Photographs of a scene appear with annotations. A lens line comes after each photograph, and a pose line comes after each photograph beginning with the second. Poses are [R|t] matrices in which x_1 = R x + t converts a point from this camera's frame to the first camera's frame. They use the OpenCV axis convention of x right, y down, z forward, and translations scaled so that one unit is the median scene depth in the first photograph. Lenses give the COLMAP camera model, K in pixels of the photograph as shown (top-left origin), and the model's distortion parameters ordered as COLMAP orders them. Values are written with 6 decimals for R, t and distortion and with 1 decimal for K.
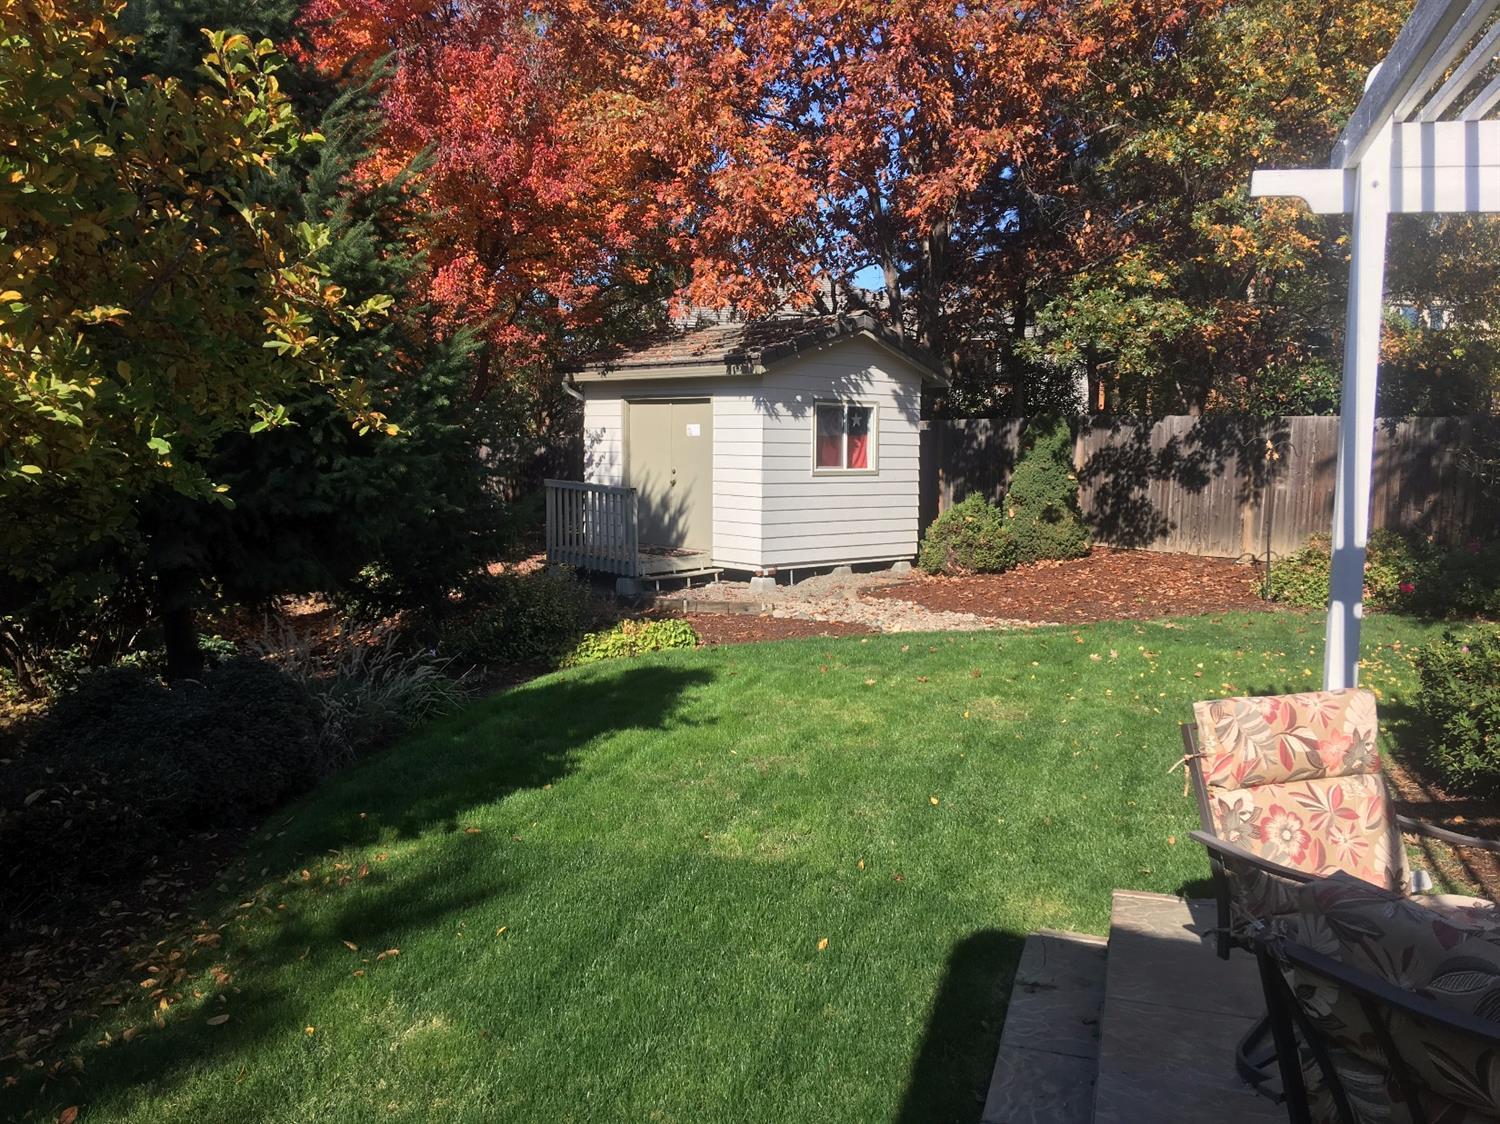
lens RADIAL K [[1260.0, 0, 752.1], [0, 1260.0, 526.4], [0, 0, 1]] dist [0.114100, -0.165428]
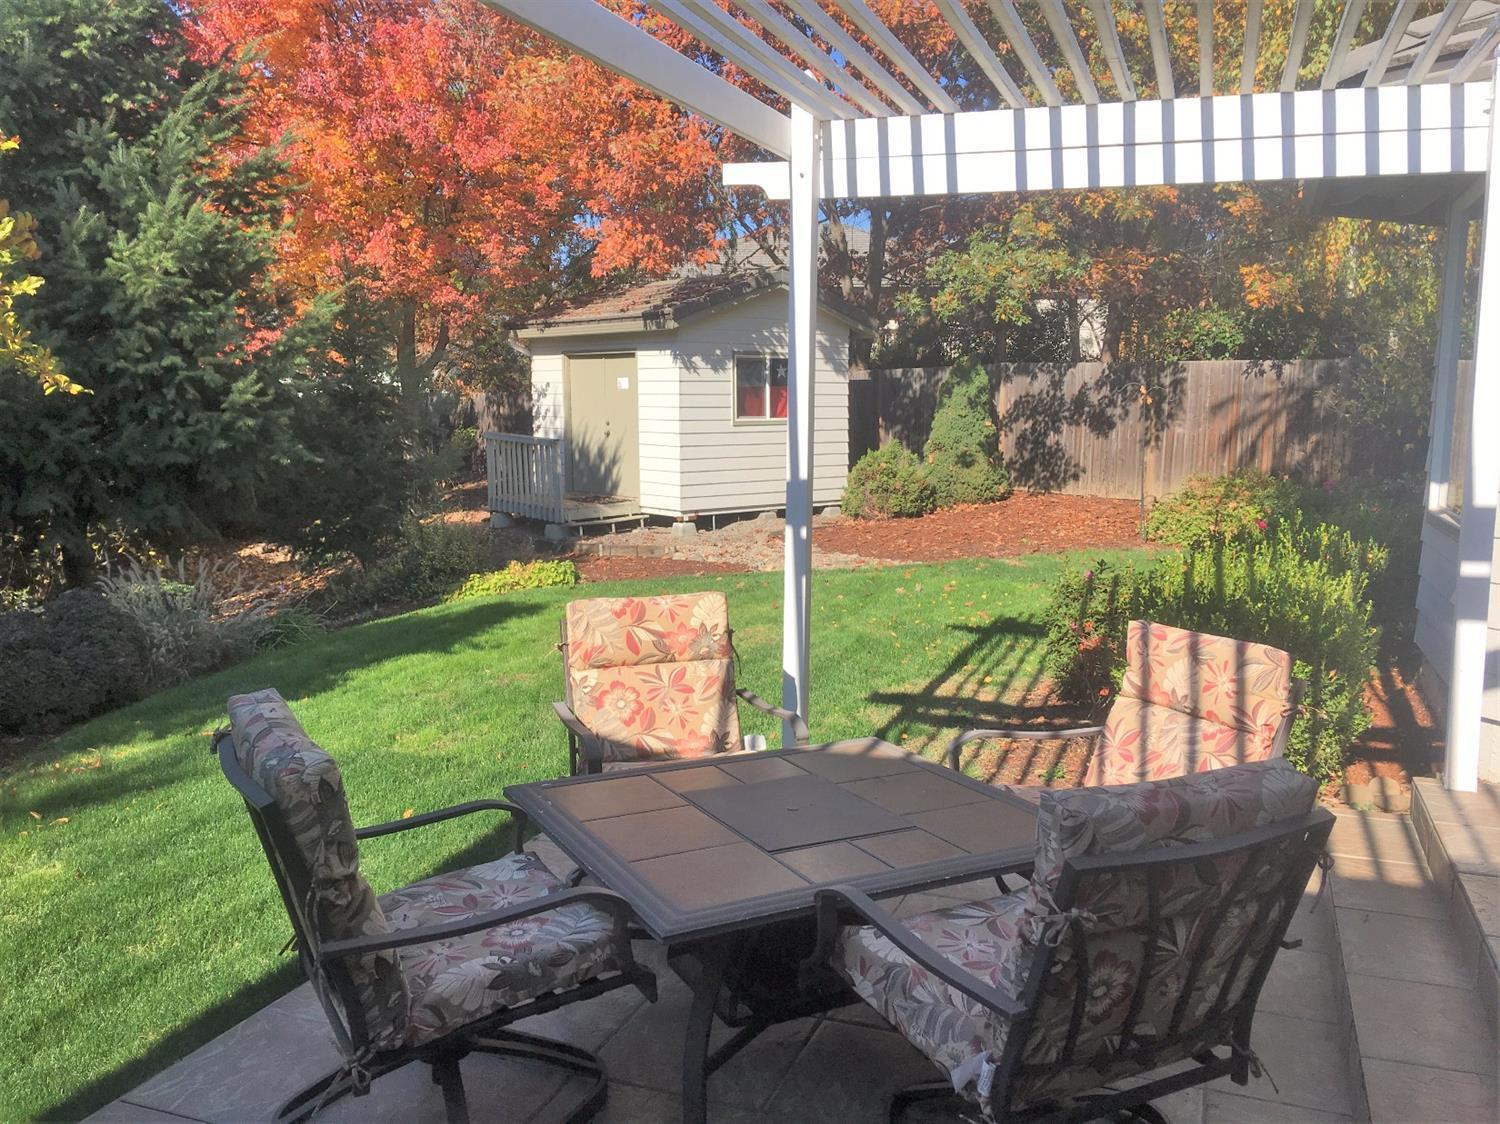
lens RADIAL K [[1260.0, 0, 752.6], [0, 1260.0, 532.6], [0, 0, 1]] dist [0.114100, -0.165428]
pose [[0.998023, -0.007656, -0.062375, 0.130671], [0.010366, 0.999011, 0.043249, 0.003577], [0.061982, -0.043810, 0.997115, -0.049594]]
